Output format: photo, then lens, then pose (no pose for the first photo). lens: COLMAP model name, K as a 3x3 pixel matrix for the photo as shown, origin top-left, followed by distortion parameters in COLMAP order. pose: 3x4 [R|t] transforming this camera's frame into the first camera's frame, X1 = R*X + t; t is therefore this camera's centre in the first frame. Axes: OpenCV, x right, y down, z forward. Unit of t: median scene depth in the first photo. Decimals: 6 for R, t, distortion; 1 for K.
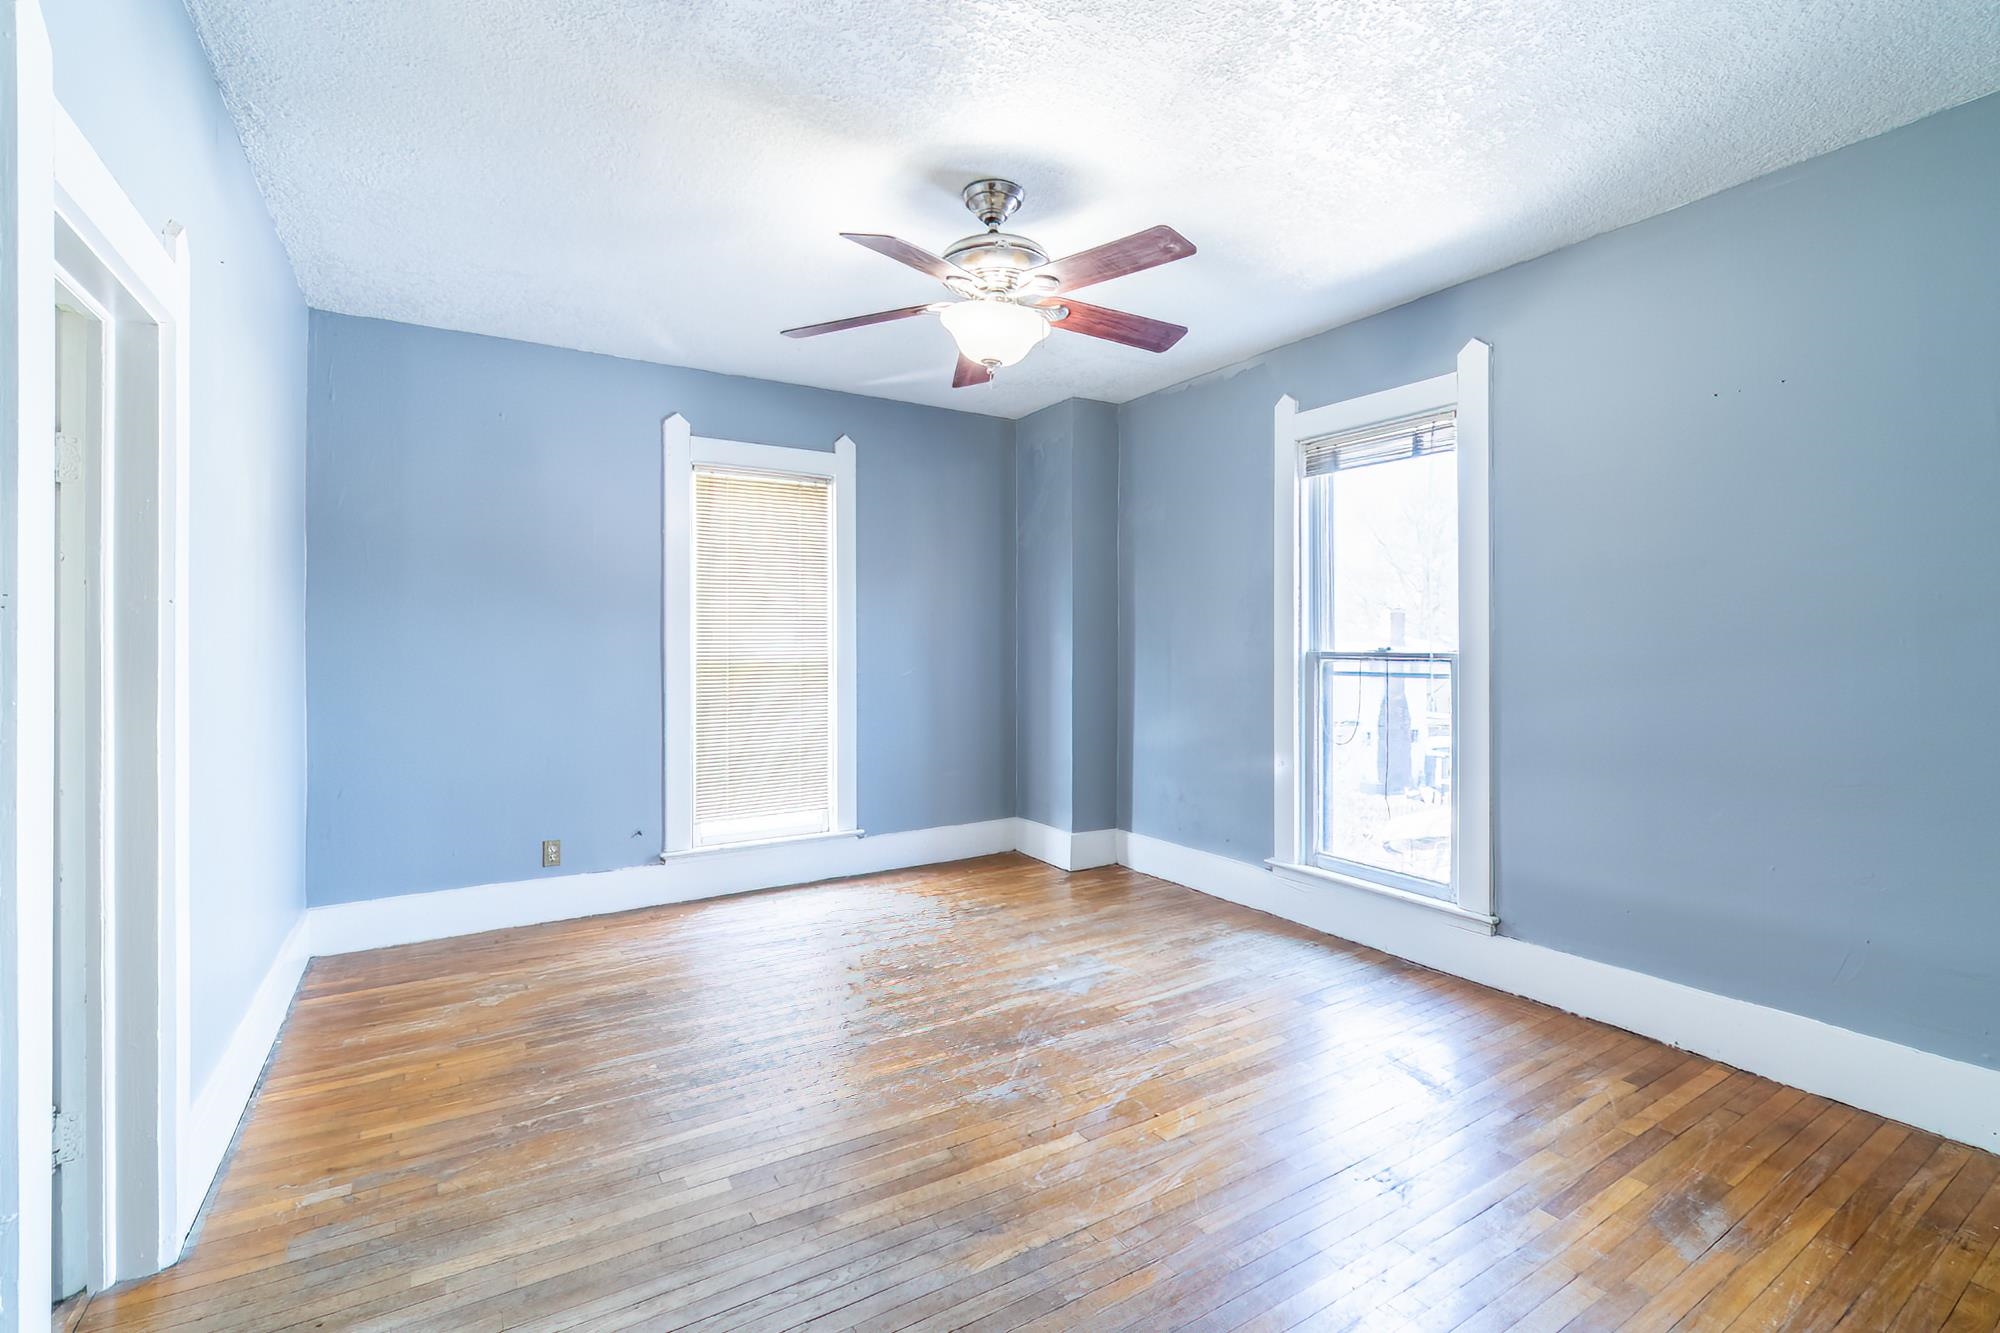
lens RADIAL K [[875.3, 0, 992.4], [0, 875.3, 658.0], [0, 0, 1]] dist [-0.009404, 0.000923]
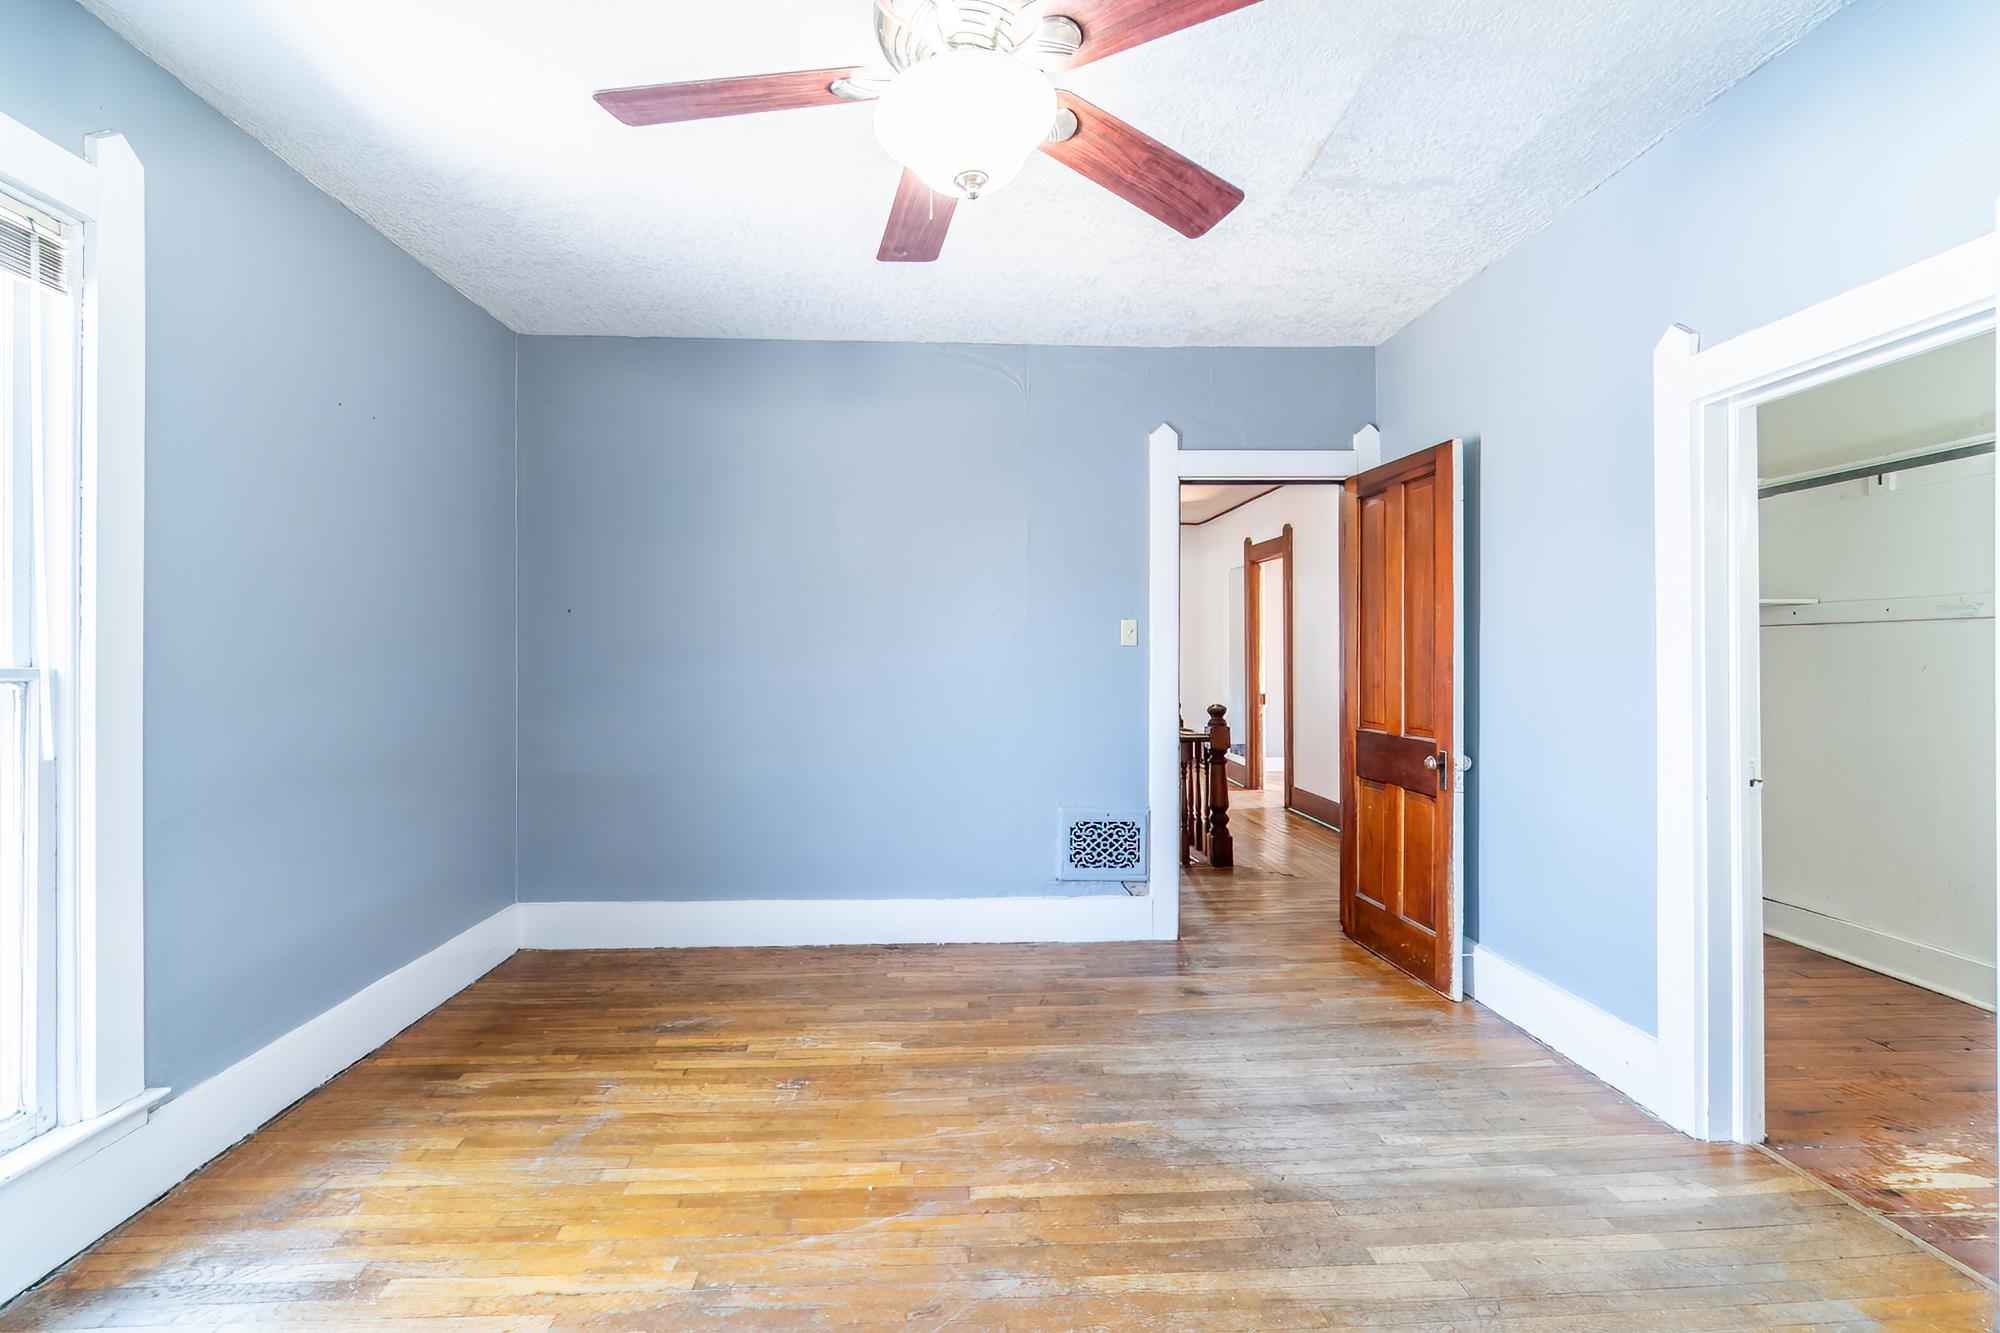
lens RADIAL K [[875.3, 0, 983.1], [0, 875.3, 652.5], [0, 0, 1]] dist [-0.009404, 0.000923]
pose [[-0.873330, -0.000896, 0.487128, -0.372899], [0.004017, 0.999951, 0.009040, -0.026800], [-0.487112, 0.009852, -0.873284, 1.895672]]
